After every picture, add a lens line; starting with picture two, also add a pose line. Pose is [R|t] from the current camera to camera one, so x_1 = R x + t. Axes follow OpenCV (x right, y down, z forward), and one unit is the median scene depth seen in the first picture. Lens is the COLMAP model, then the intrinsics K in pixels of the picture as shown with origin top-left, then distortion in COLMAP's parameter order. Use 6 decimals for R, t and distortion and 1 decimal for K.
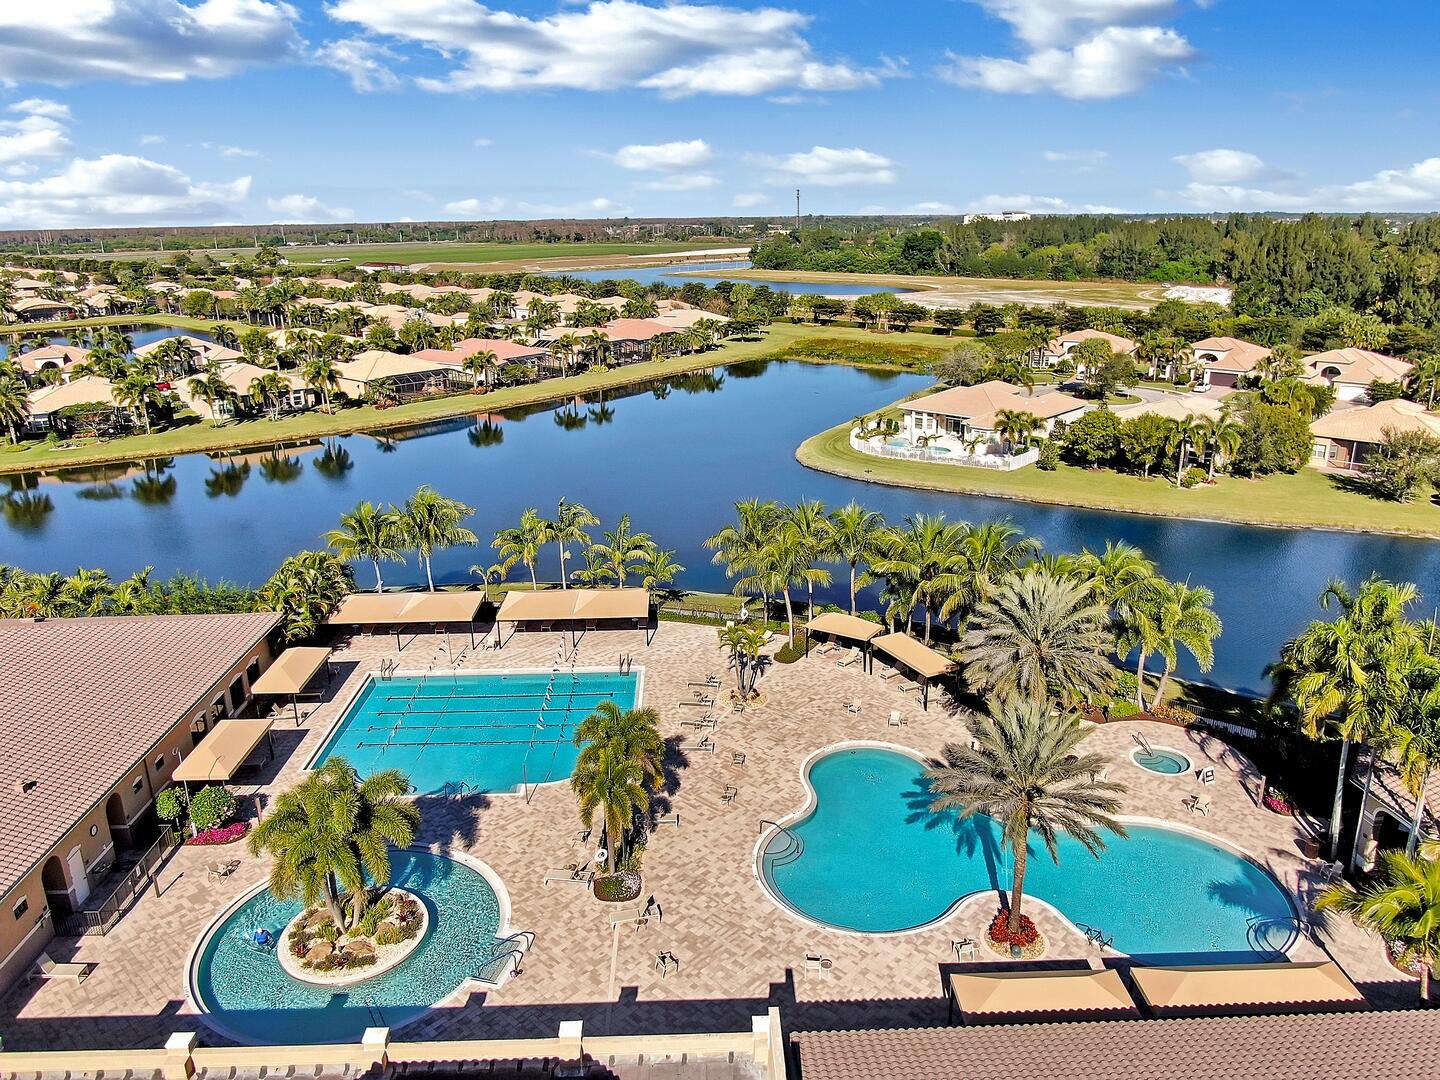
lens RADIAL K [[1030.1, 0, 722.1], [0, 1030.1, 539.5], [0, 0, 1]] dist [-0.019113, -0.008240]
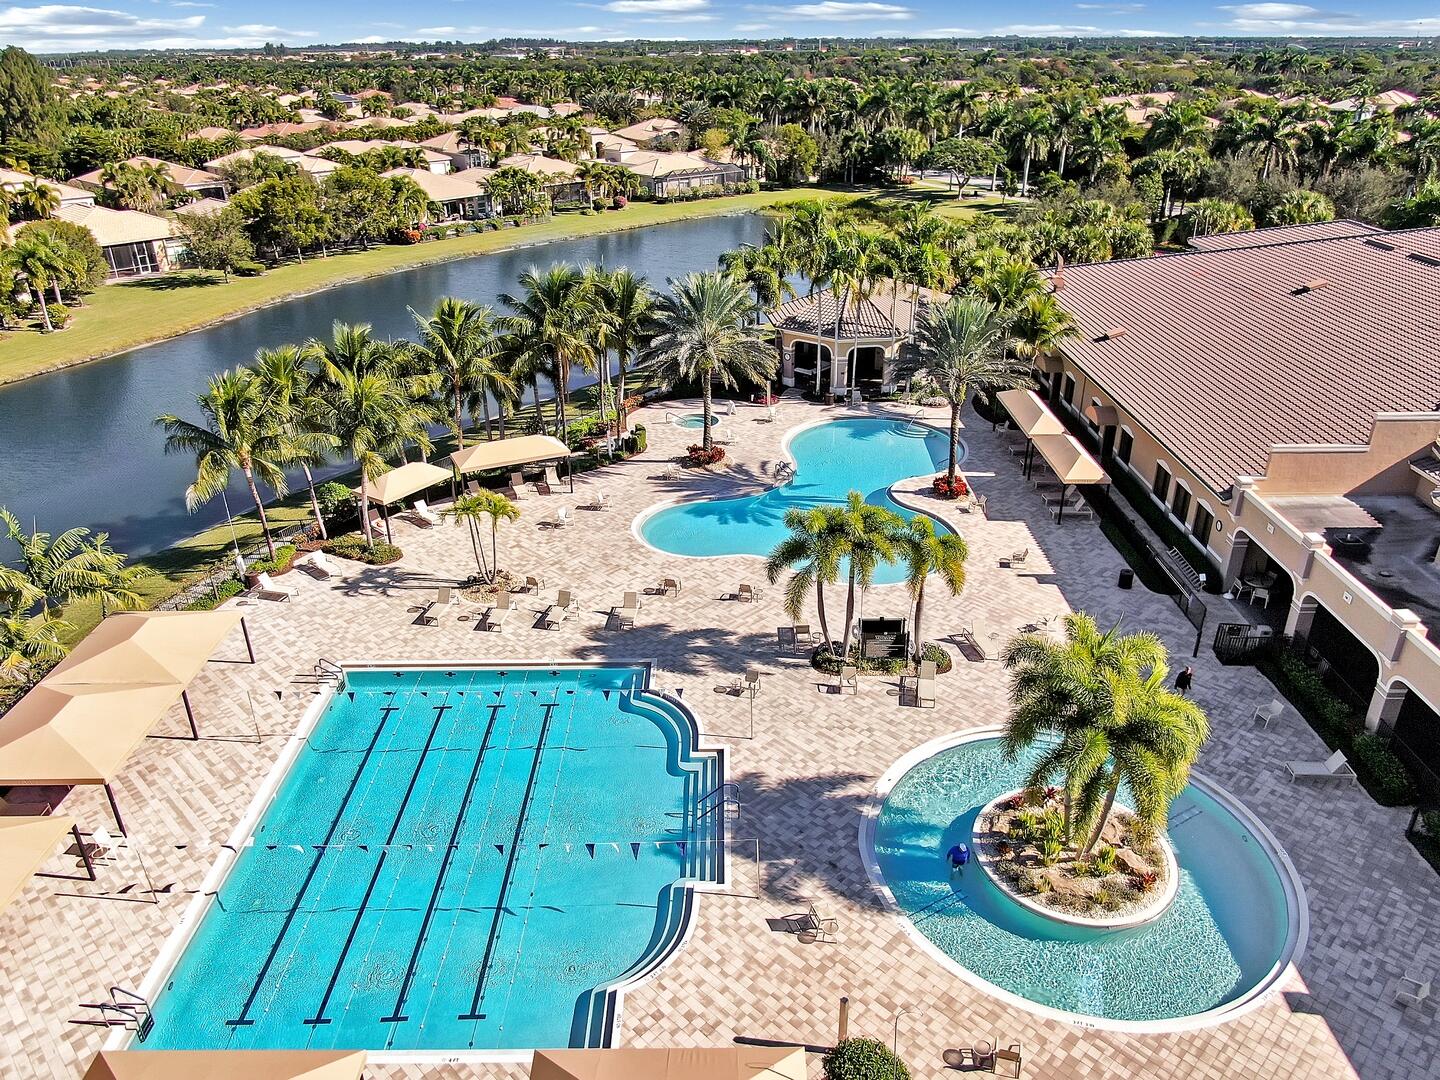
lens RADIAL K [[1030.1, 0, 723.5], [0, 1030.1, 538.5], [0, 0, 1]] dist [-0.019113, -0.008240]
pose [[0.026679, -0.427289, 0.903722, -0.875693], [0.307492, 0.863719, 0.399298, -0.167583], [-0.951177, 0.267234, 0.154431, 1.000889]]
